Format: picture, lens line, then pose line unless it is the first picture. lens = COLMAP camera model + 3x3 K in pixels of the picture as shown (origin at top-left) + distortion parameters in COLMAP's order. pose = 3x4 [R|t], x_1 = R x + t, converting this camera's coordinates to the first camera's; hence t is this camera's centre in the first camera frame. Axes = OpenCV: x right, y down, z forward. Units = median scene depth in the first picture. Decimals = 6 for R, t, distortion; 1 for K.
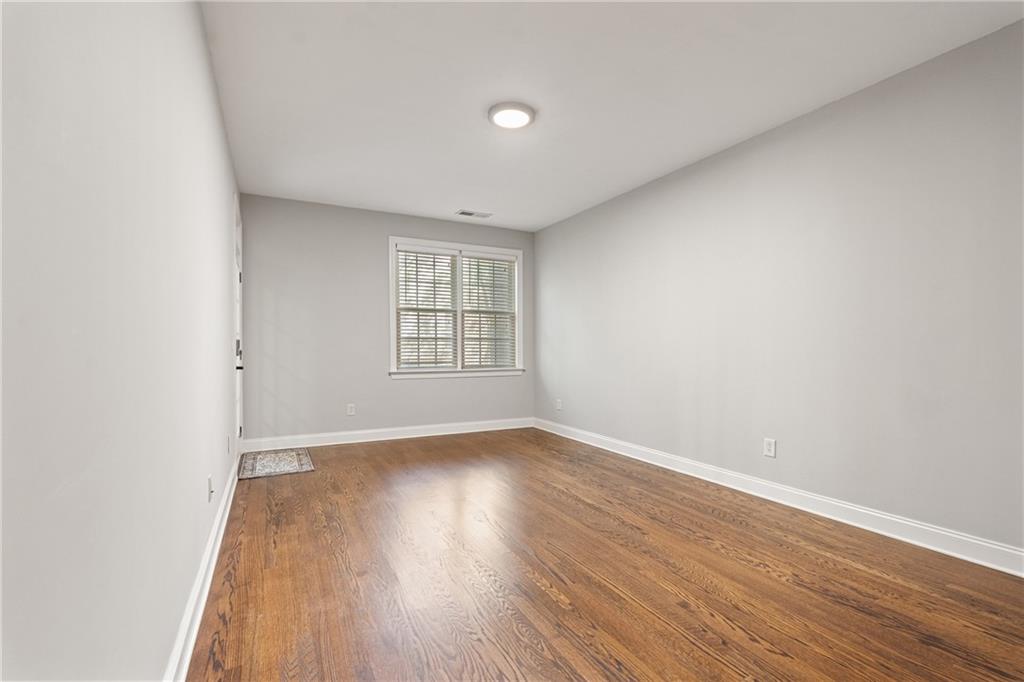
lens RADIAL K [[453.6, 0, 516.4], [0, 453.6, 343.4], [0, 0, 1]] dist [-0.000319, 0.000317]
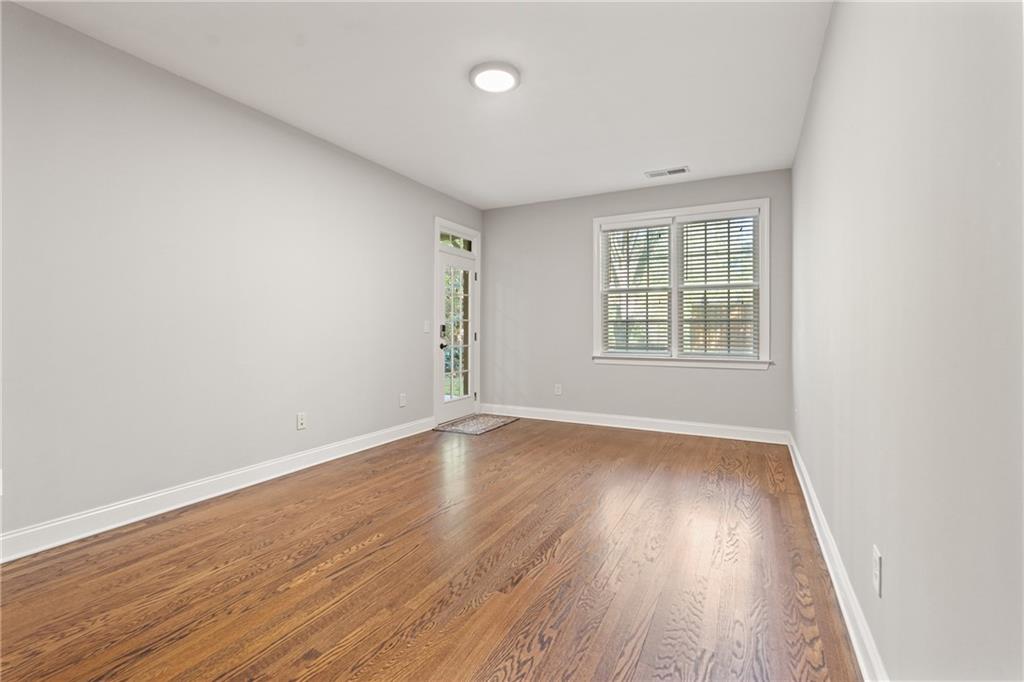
lens RADIAL K [[453.4, 0, 513.6], [0, 453.4, 329.1], [0, 0, 1]] dist [0.002060, 0.000070]
pose [[0.577327, 0.001752, -0.816511, 0.426946], [0.006610, 0.999955, 0.006820, -0.003408], [0.816486, -0.009334, 0.577289, 0.286146]]
